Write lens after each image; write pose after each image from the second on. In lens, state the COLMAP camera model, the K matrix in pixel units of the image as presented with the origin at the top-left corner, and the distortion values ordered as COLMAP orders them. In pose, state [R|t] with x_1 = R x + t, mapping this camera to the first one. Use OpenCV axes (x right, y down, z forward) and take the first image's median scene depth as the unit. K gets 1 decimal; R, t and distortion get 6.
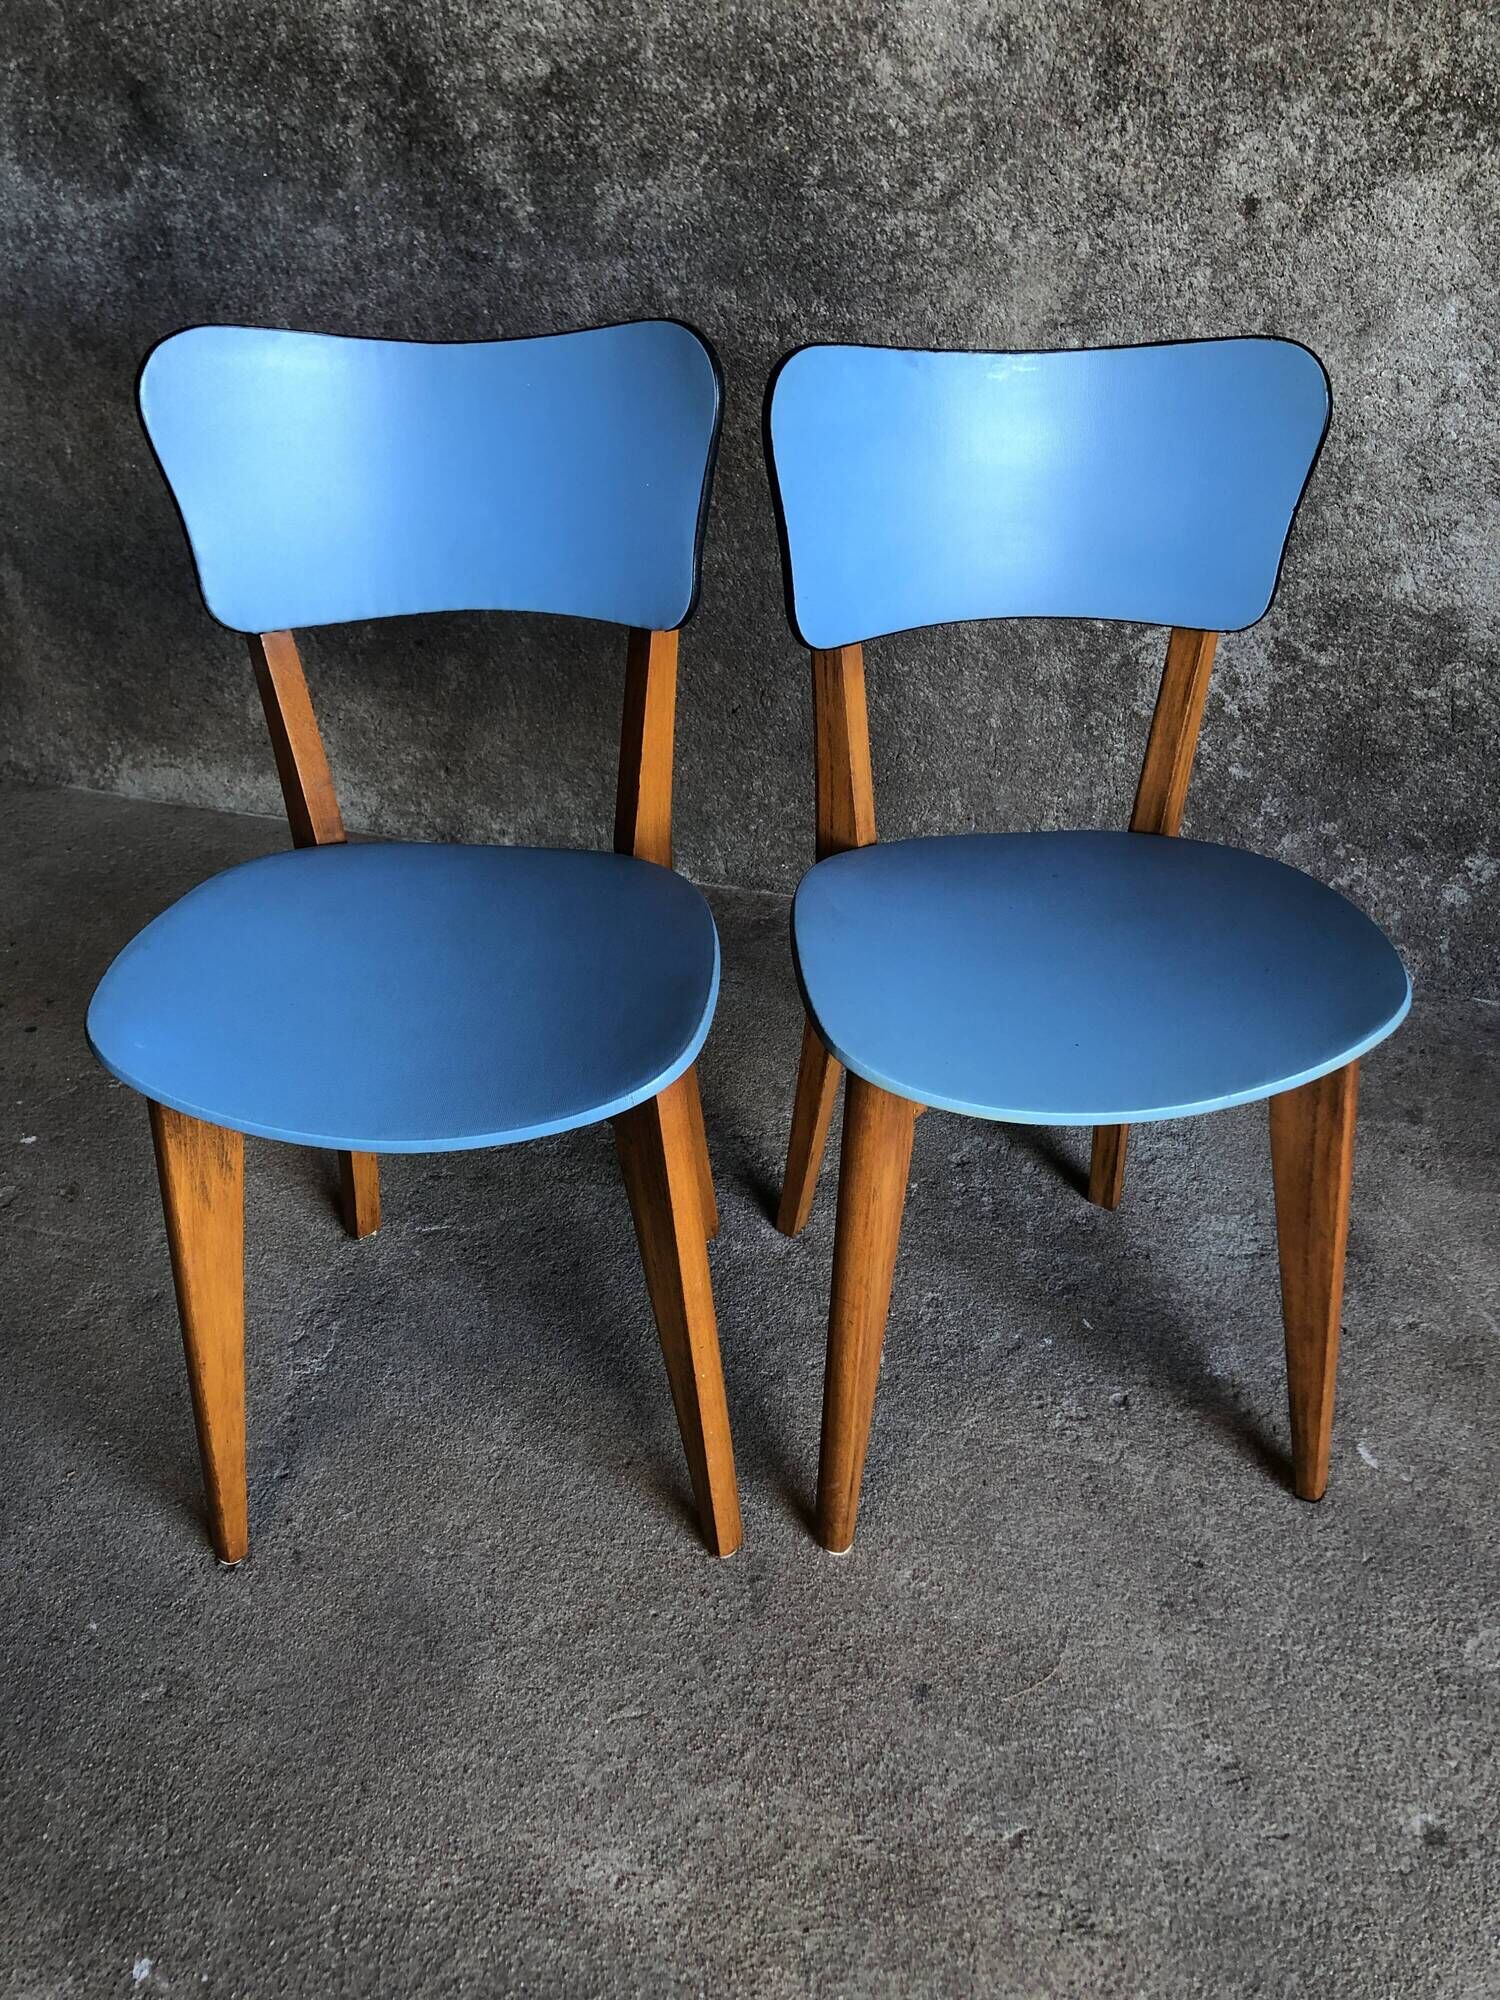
lens RADIAL K [[1639.6, 0, 759.2], [0, 1639.6, 995.5], [0, 0, 1]] dist [0.010885, 0.006147]
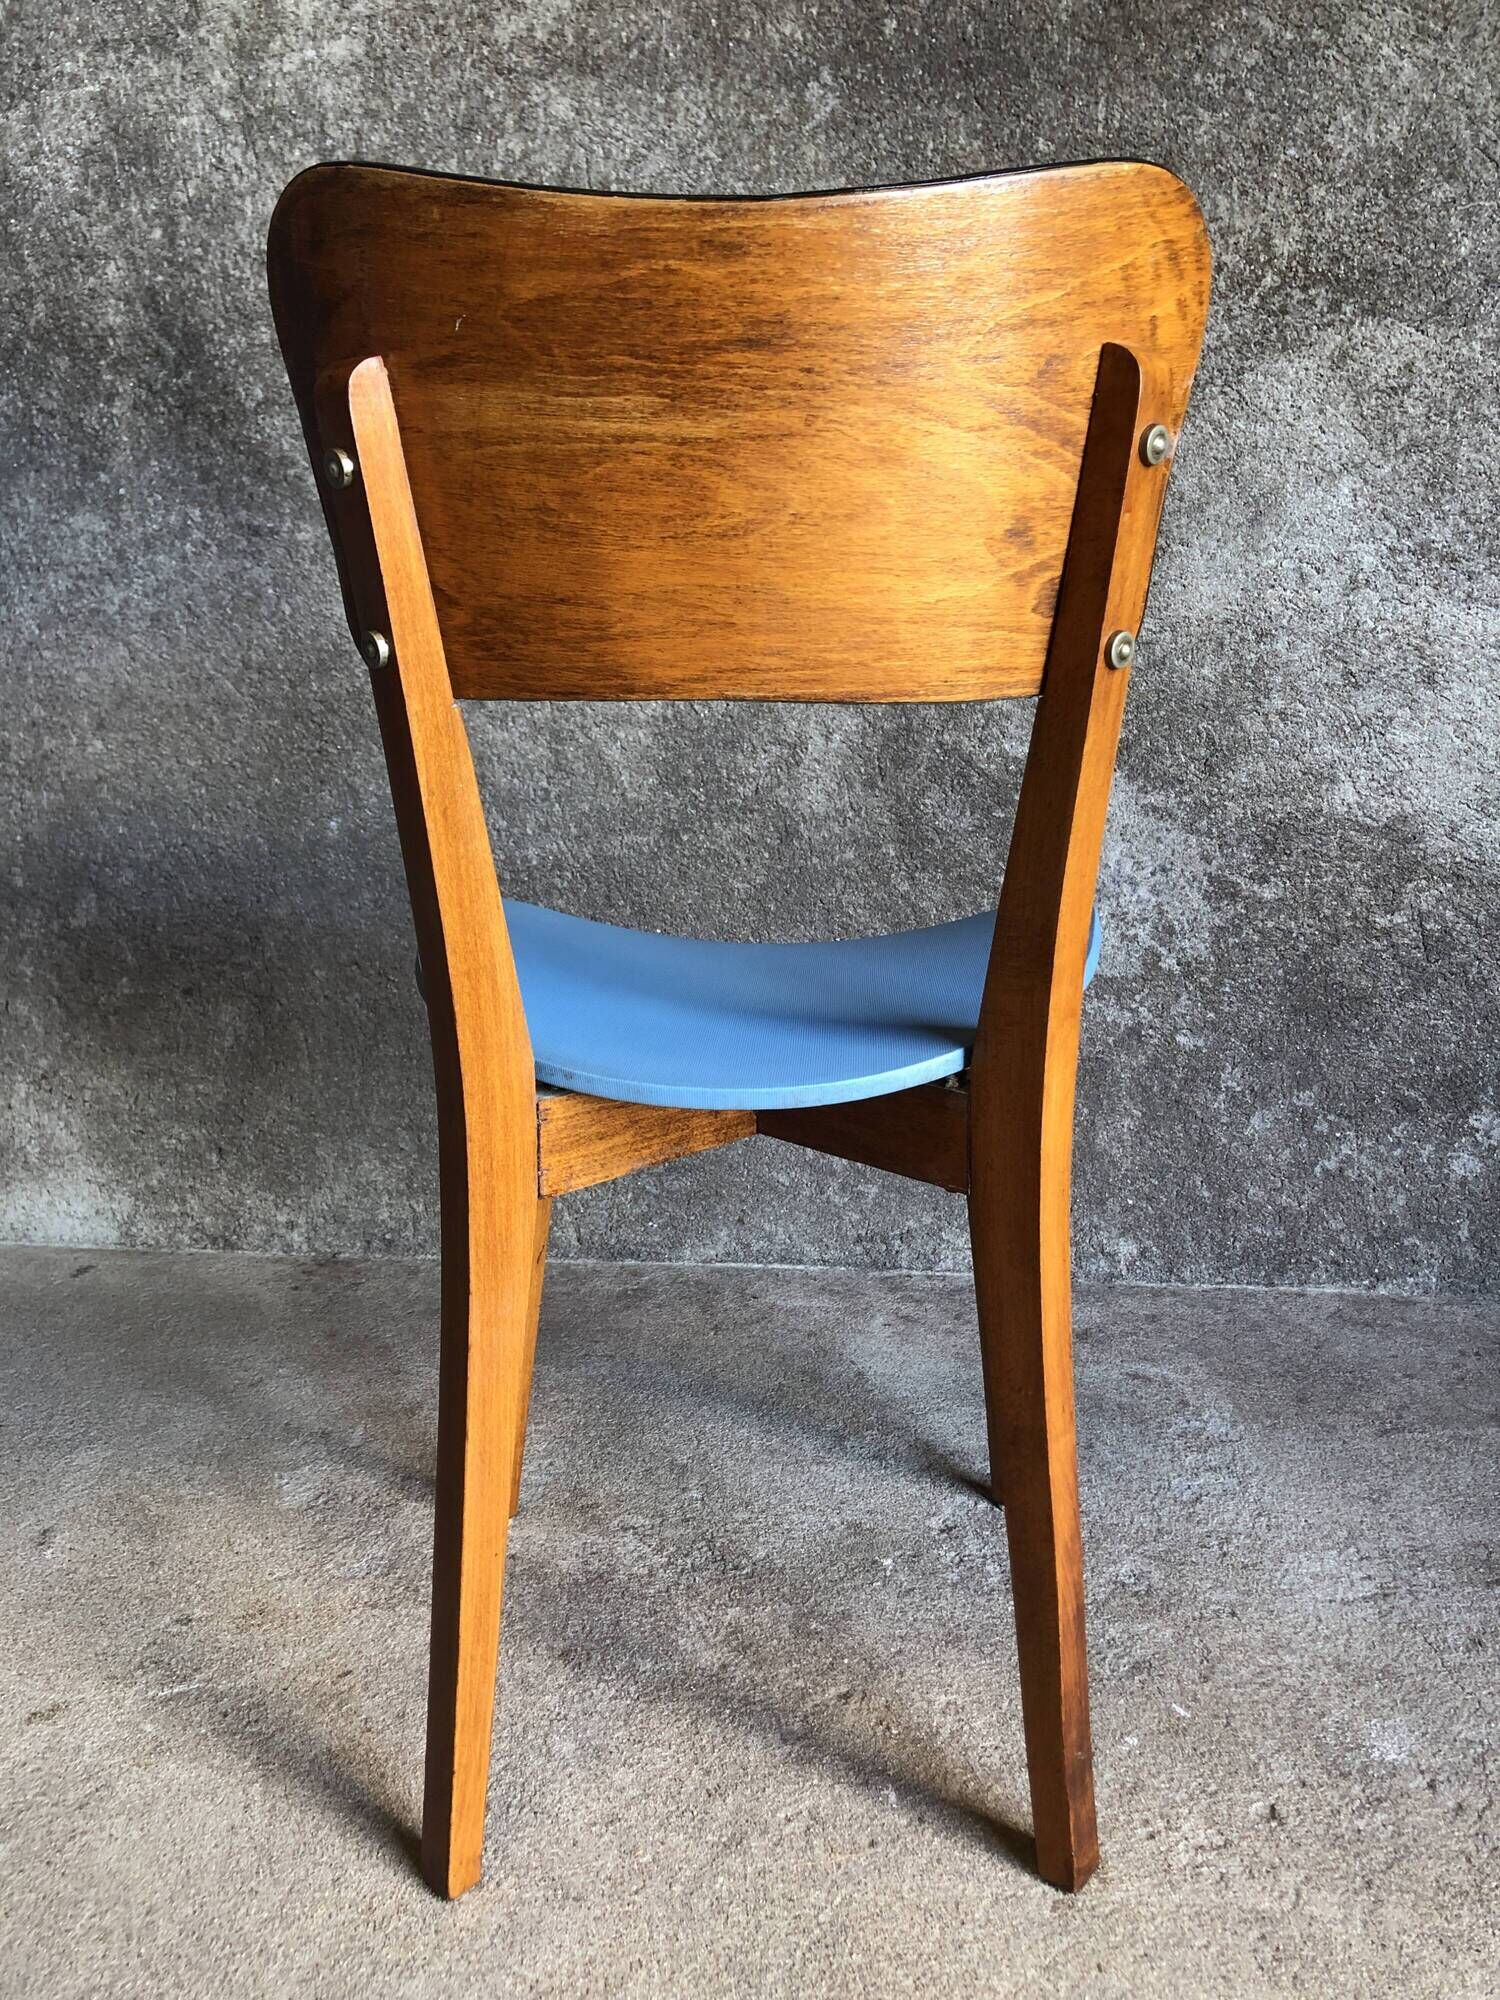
lens RADIAL K [[1639.6, 0, 760.5], [0, 1639.6, 1016.1], [0, 0, 1]] dist [0.010885, 0.006147]
pose [[0.990264, -0.056632, 0.127165, -0.036881], [0.097577, 0.933907, -0.343942, 0.140428], [-0.099282, 0.353001, 0.930340, 0.274772]]
